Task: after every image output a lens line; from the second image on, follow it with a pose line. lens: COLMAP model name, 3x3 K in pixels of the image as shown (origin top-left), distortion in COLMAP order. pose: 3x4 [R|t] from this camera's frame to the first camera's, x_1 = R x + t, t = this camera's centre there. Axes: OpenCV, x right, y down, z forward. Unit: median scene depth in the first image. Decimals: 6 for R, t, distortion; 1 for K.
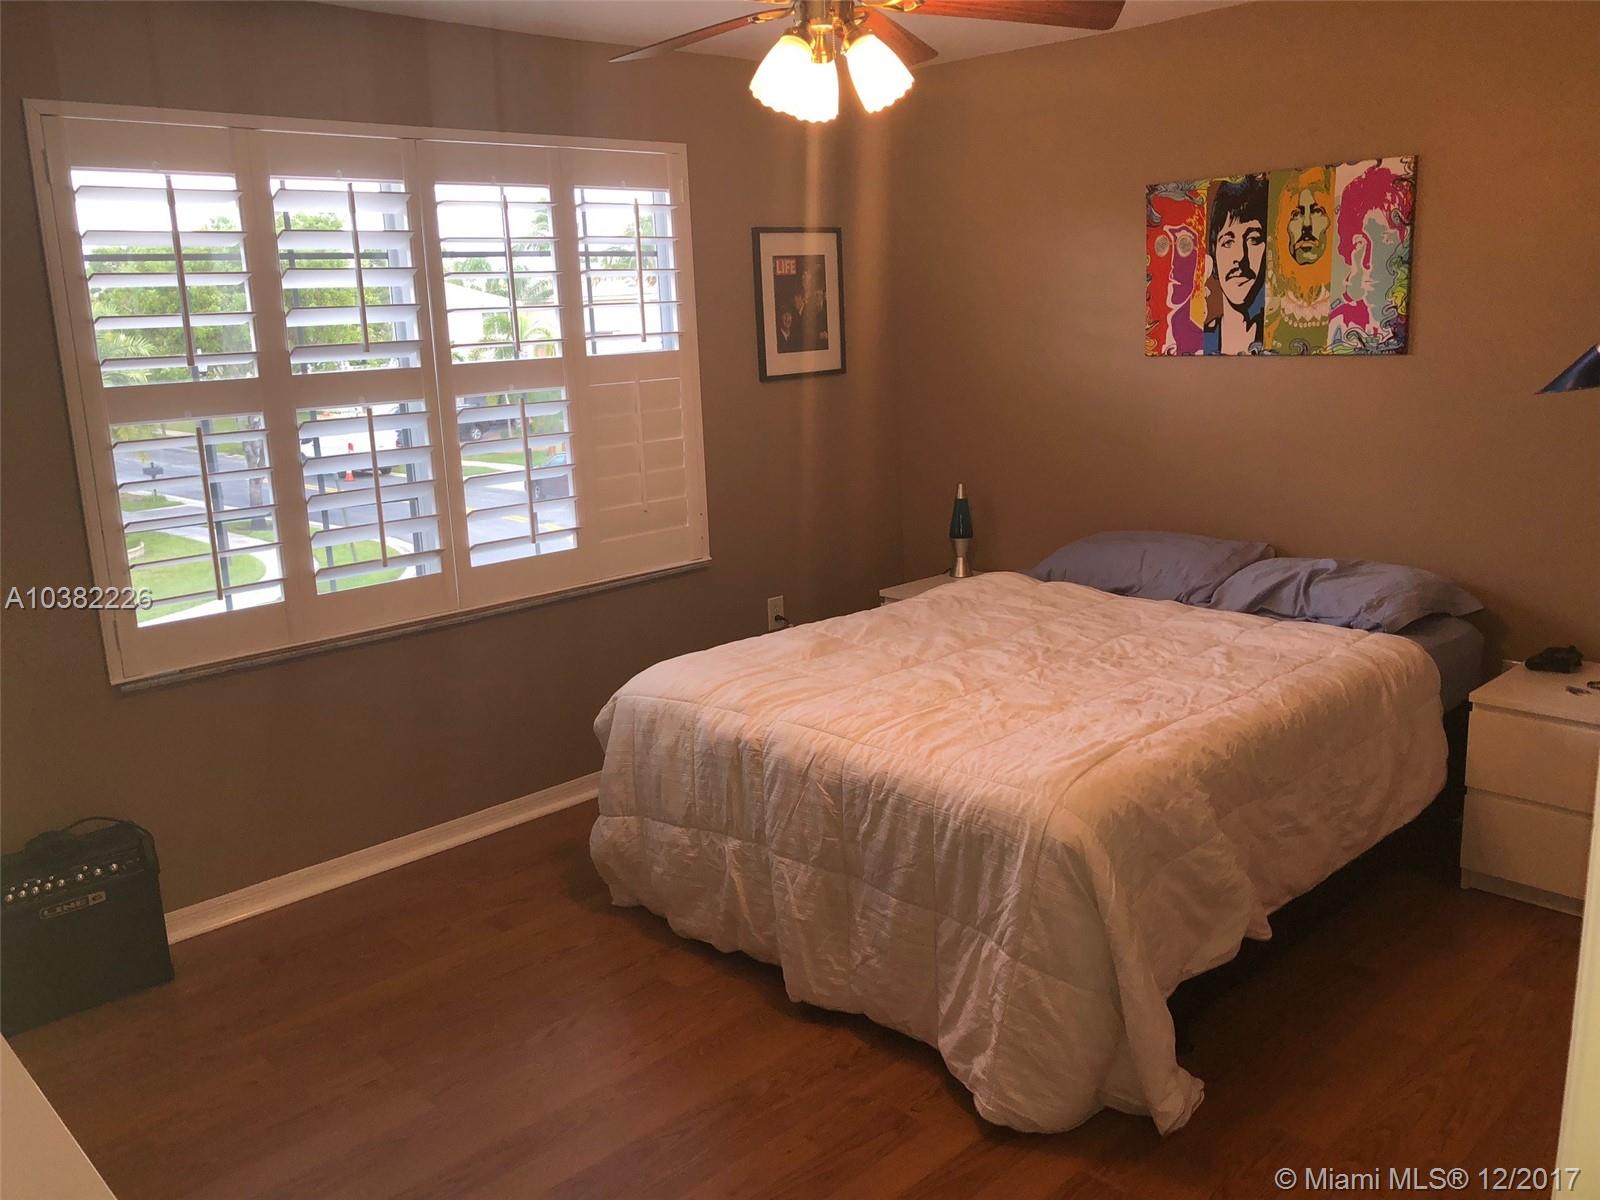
lens RADIAL K [[1311.1, 0, 801.1], [0, 1311.1, 577.3], [0, 0, 1]] dist [0.036664, -0.044913]
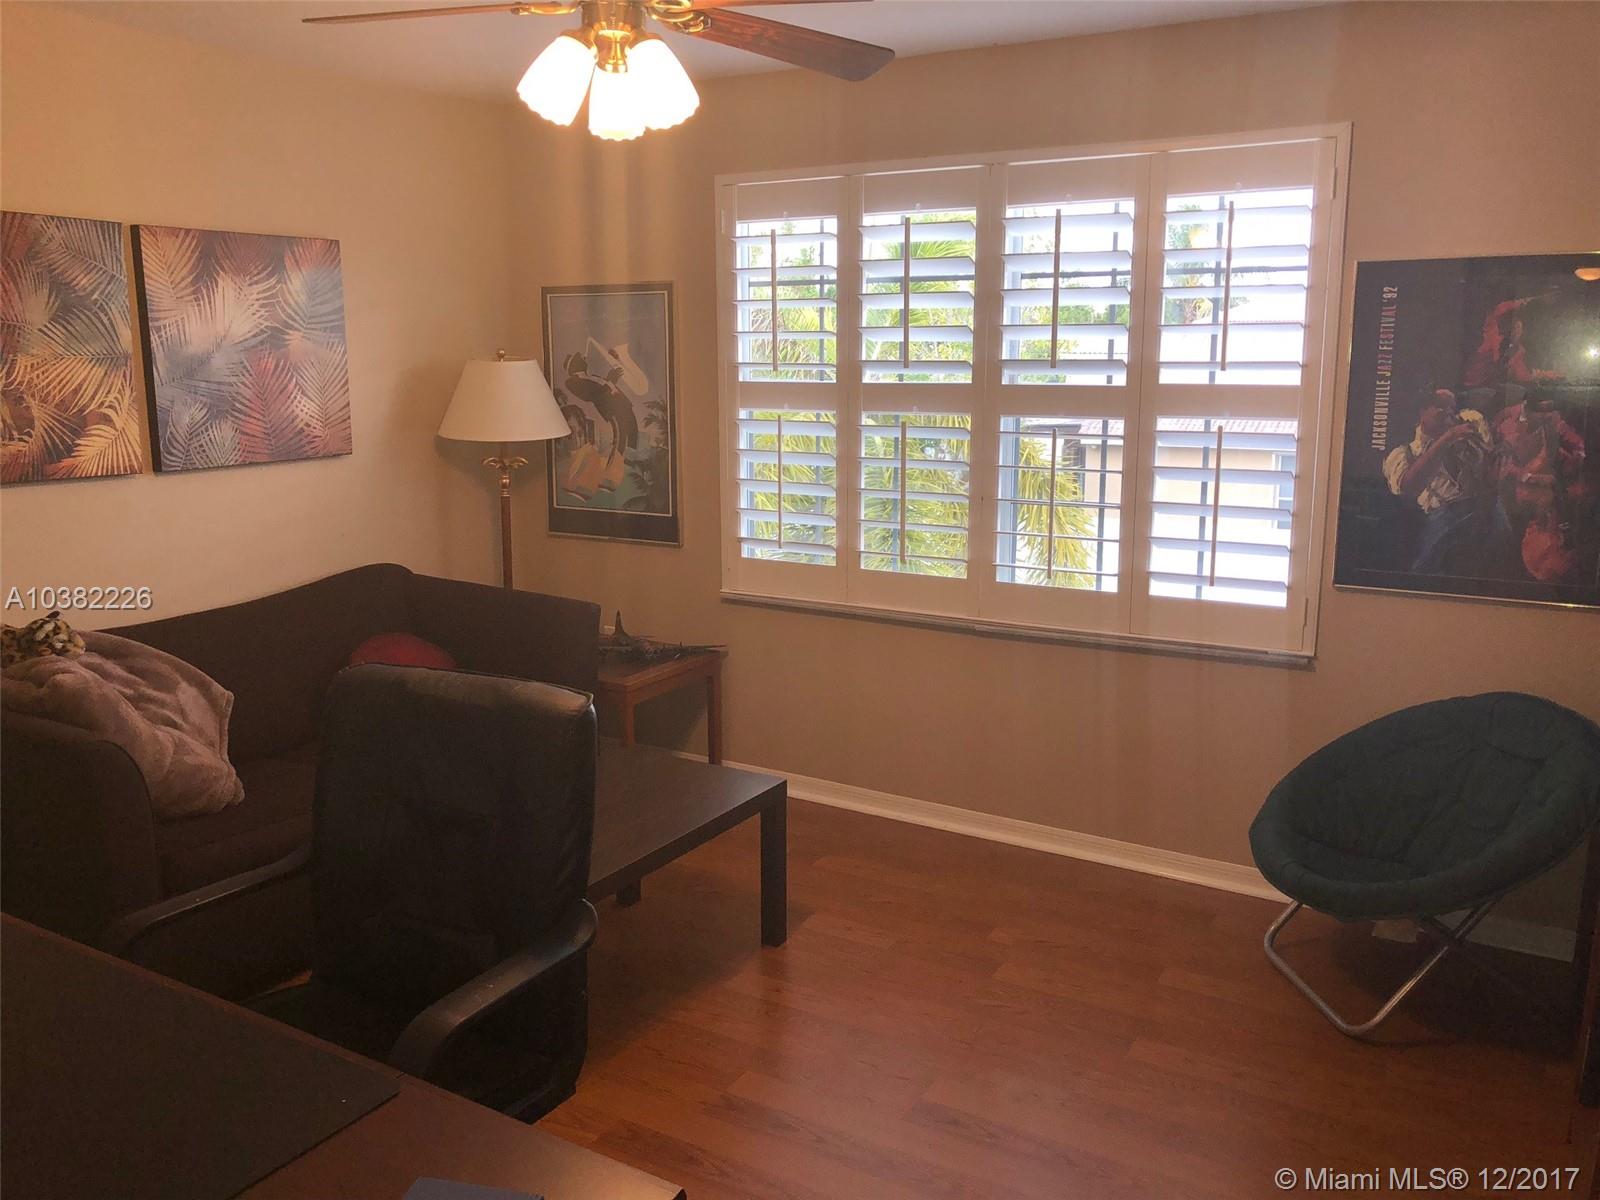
lens RADIAL K [[1227.2, 0, 800.0], [0, 1227.2, 600.0], [0, 0, 1]] dist [0.012541, -0.000797]
pose [[0.282011, 0.236606, -0.929778, 0.629696], [-0.199672, 0.962367, 0.184337, -0.147964], [0.938403, 0.133666, 0.318642, 0.582708]]
